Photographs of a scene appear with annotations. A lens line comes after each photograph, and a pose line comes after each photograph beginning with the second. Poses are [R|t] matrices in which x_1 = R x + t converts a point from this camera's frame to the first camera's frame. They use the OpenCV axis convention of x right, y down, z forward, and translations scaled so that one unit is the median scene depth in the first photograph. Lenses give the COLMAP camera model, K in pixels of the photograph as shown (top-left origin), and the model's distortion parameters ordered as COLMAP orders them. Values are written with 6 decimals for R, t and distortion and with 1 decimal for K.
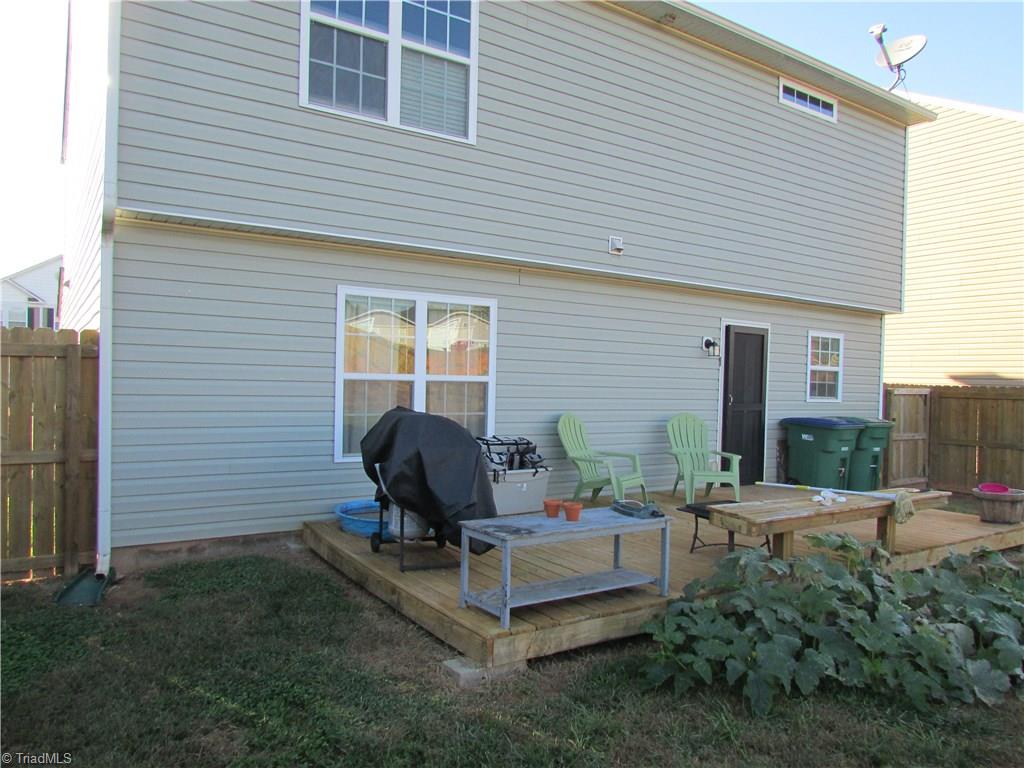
lens RADIAL K [[736.6, 0, 513.1], [0, 736.6, 385.7], [0, 0, 1]] dist [-0.017690, 0.002118]
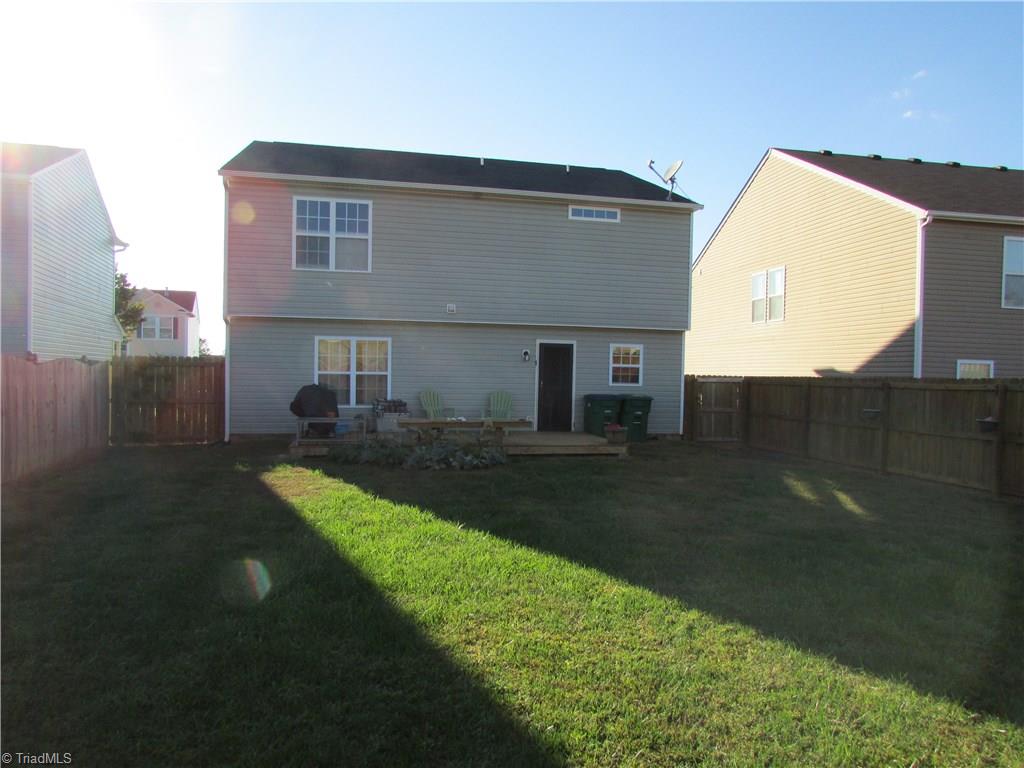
lens RADIAL K [[736.6, 0, 511.9], [0, 736.6, 386.4], [0, 0, 1]] dist [-0.017690, 0.002118]
pose [[0.931506, -0.005923, -0.363678, 0.895460], [0.004608, 0.999979, -0.004481, 0.033411], [0.363697, 0.002498, 0.931514, -0.745641]]
